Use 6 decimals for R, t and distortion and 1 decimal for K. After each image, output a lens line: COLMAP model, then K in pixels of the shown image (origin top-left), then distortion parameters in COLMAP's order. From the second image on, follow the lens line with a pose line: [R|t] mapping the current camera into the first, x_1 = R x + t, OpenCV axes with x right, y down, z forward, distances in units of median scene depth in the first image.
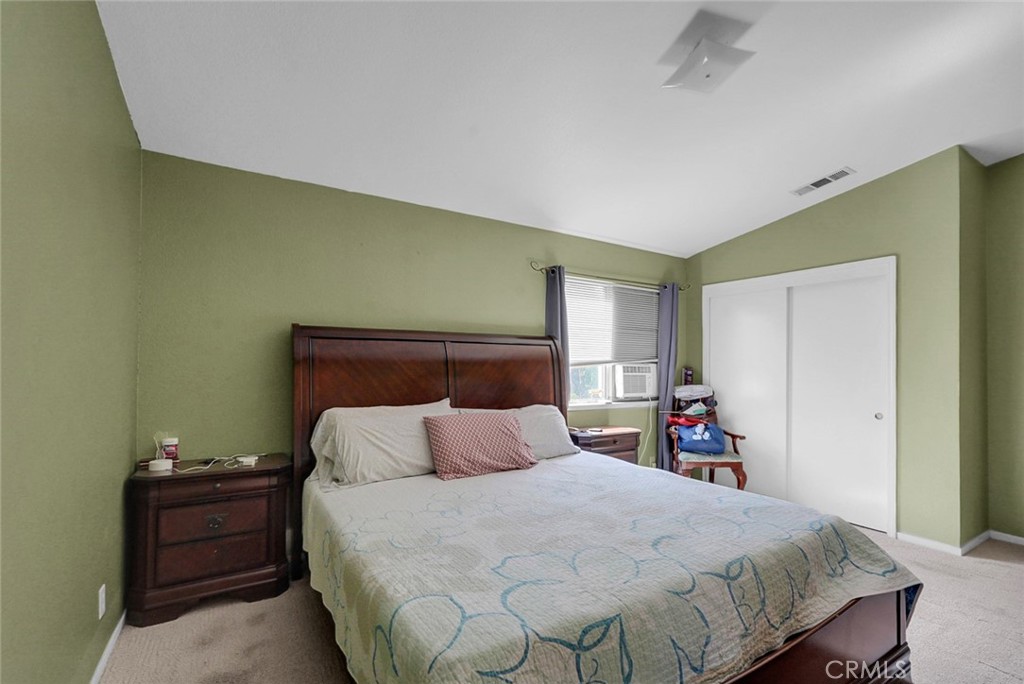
lens RADIAL K [[450.9, 0, 512.0], [0, 450.9, 345.2], [0, 0, 1]] dist [-0.000537, 0.000089]
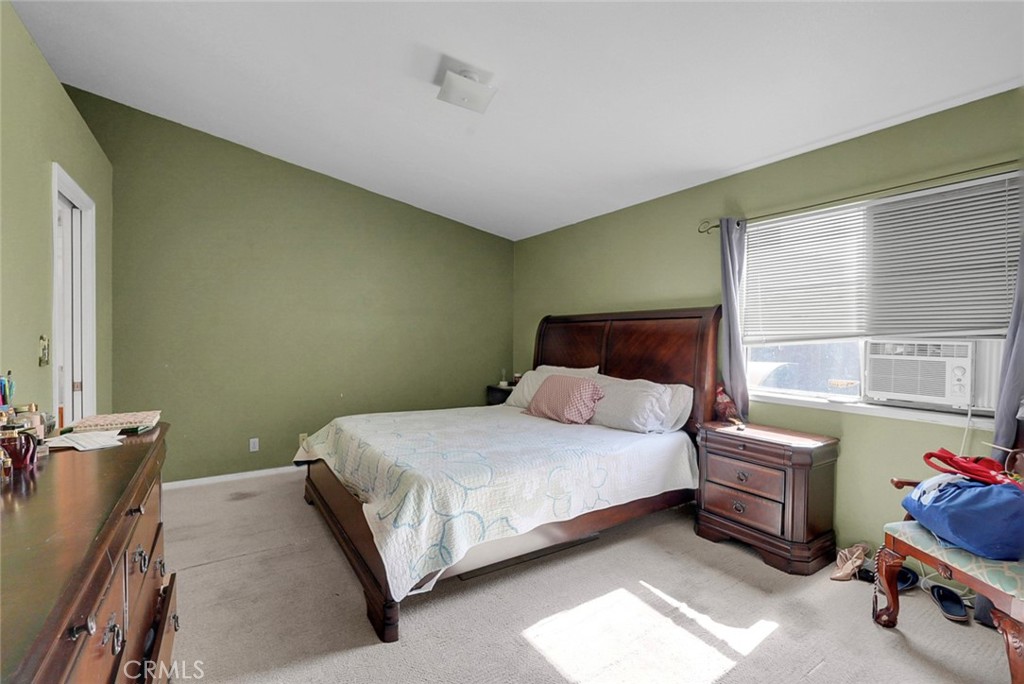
lens RADIAL K [[450.9, 0, 512.0], [0, 450.9, 345.2], [0, 0, 1]] dist [-0.000537, 0.000089]
pose [[0.036585, -0.006511, -0.999309, 0.794252], [0.008001, 0.999949, -0.006222, 0.048913], [0.999299, -0.007768, 0.036636, 0.519619]]
